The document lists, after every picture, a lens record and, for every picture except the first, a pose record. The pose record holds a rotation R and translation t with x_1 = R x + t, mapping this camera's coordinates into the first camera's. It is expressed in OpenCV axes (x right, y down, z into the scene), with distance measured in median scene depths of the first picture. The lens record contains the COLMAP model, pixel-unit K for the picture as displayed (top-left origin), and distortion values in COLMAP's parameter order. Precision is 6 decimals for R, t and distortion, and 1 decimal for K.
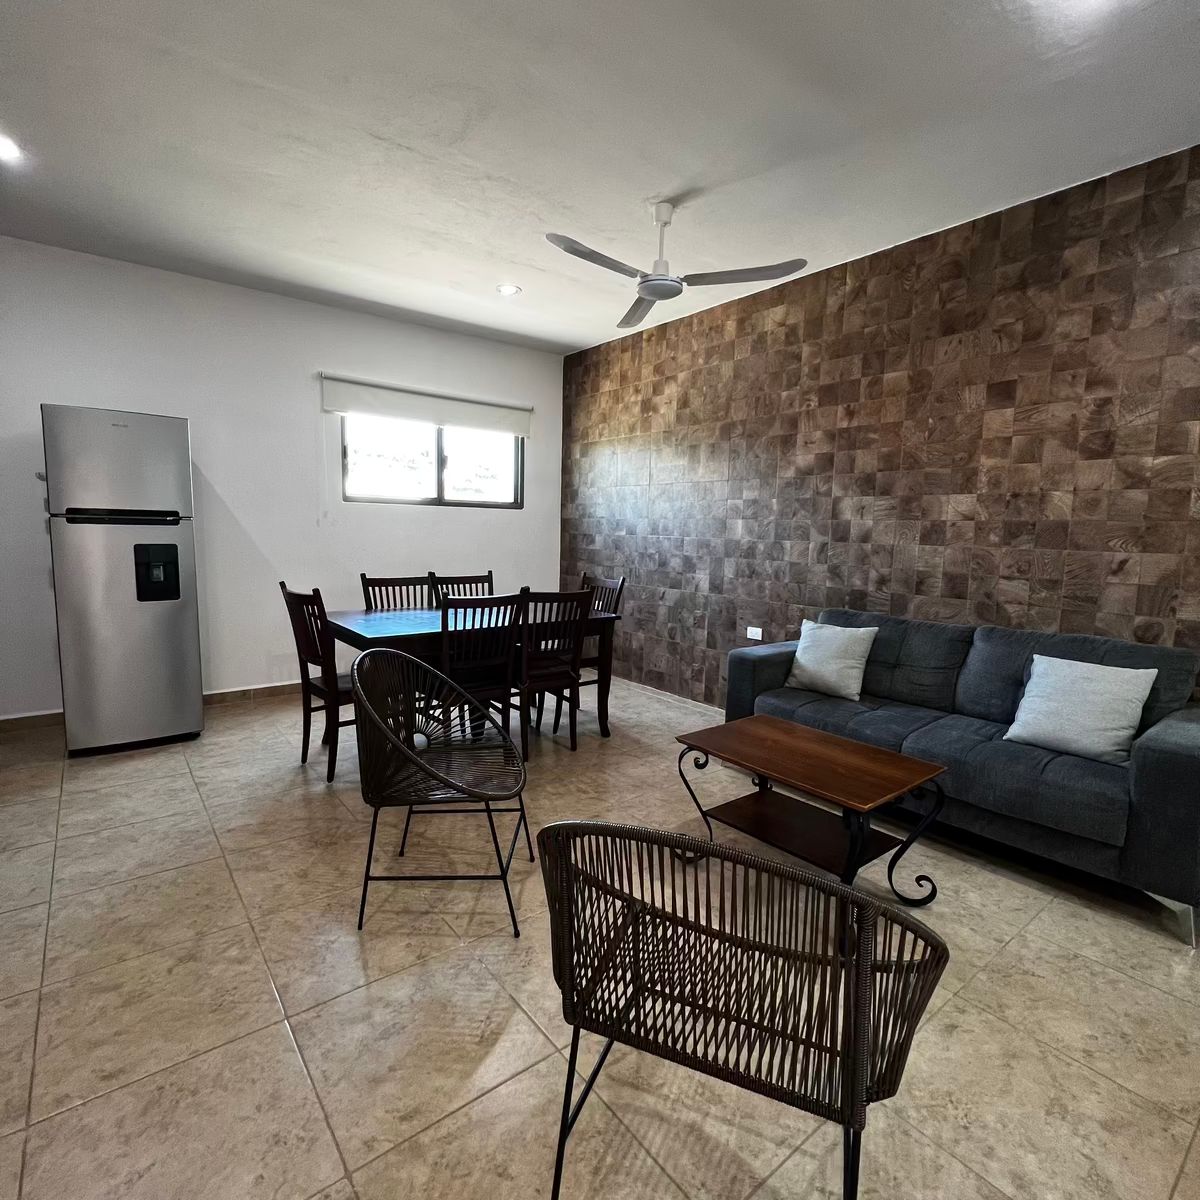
lens RADIAL K [[641.0, 0, 596.0], [0, 641.0, 602.5], [0, 0, 1]] dist [-0.000517, 0.000911]
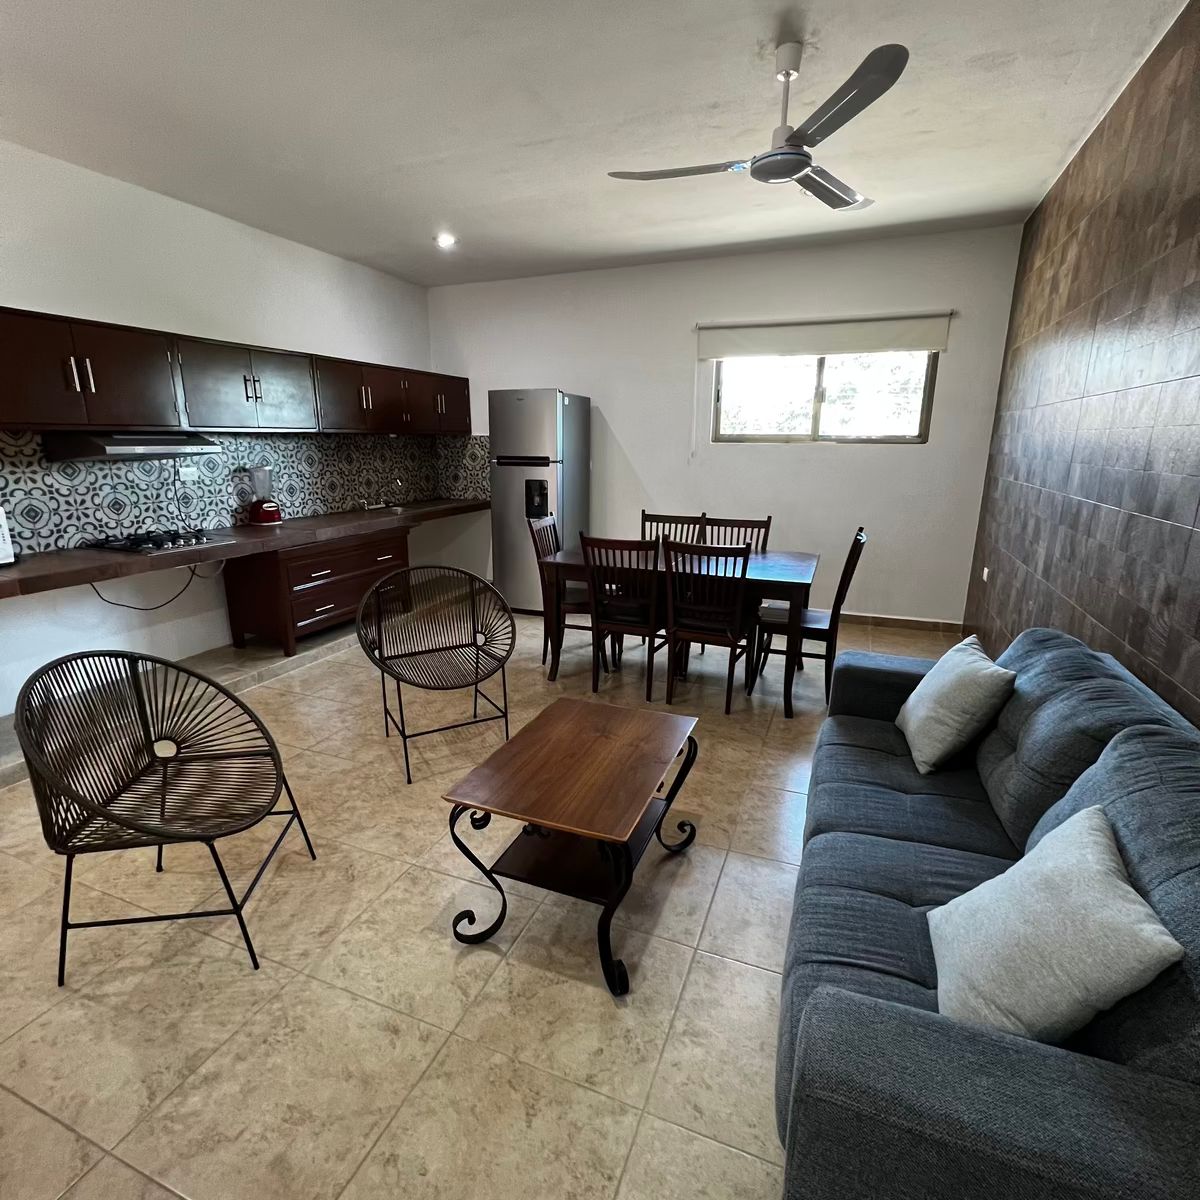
lens RADIAL K [[641.0, 0, 596.0], [0, 641.0, 602.5], [0, 0, 1]] dist [-0.000517, 0.000911]
pose [[0.495590, 0.193278, -0.846779, 0.662247], [-0.094333, 0.981137, 0.168736, -0.074509], [0.863418, -0.003745, 0.504474, 0.369965]]
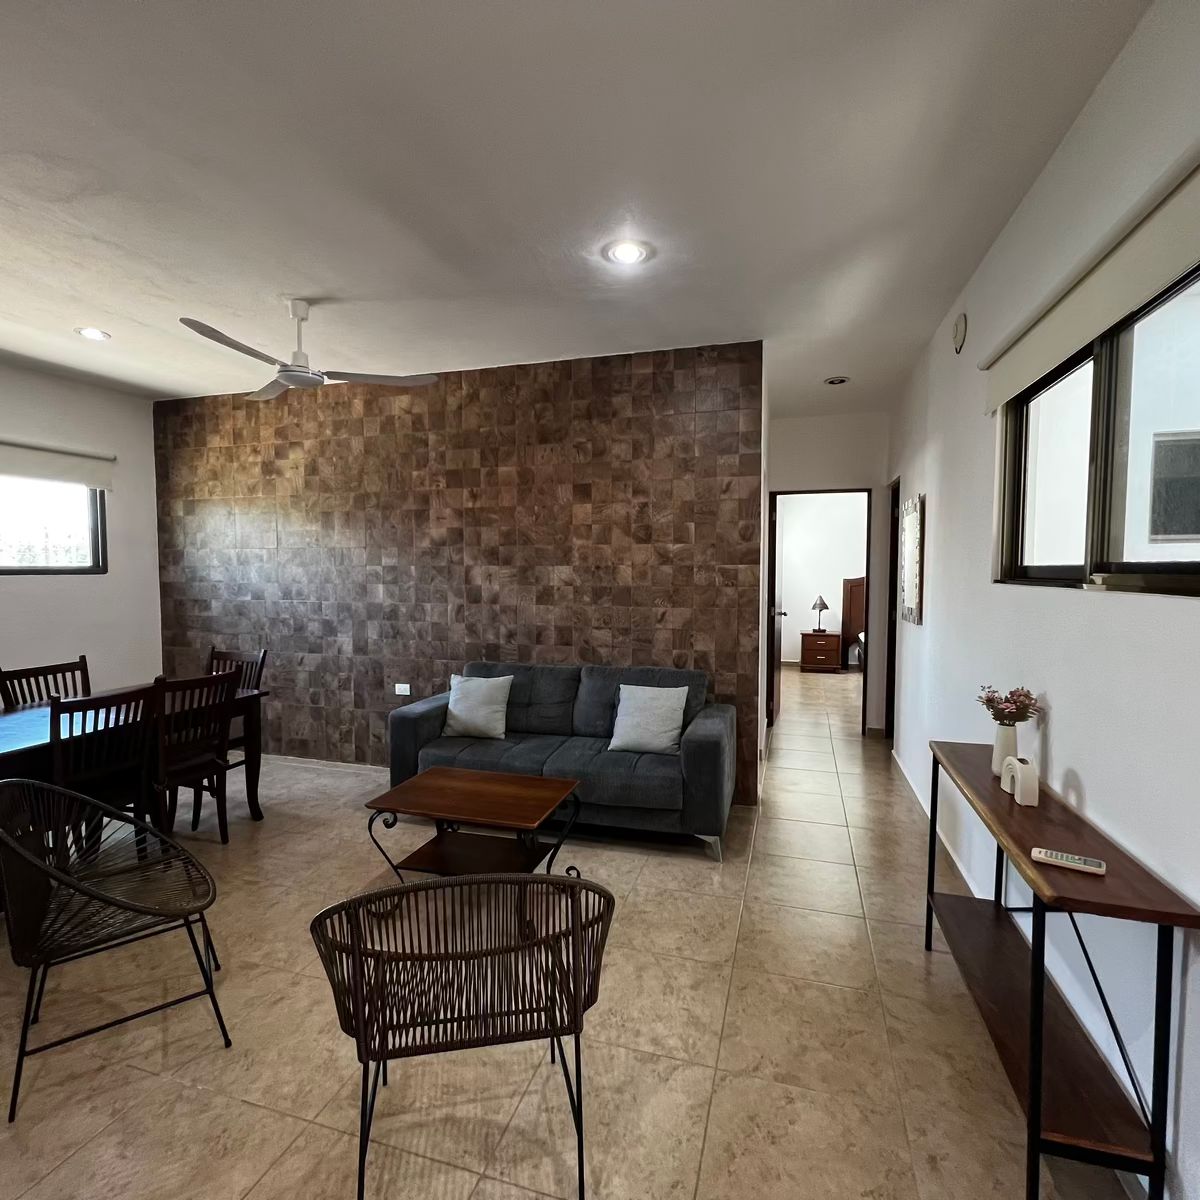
lens RADIAL K [[641.5, 0, 601.1], [0, 641.5, 604.4], [0, 0, 1]] dist [0.002018, -0.000156]
pose [[0.821942, -0.055274, 0.566883, -0.099660], [0.084947, 0.996045, -0.026048, -0.045757], [-0.563201, 0.069565, 0.823387, -0.103363]]
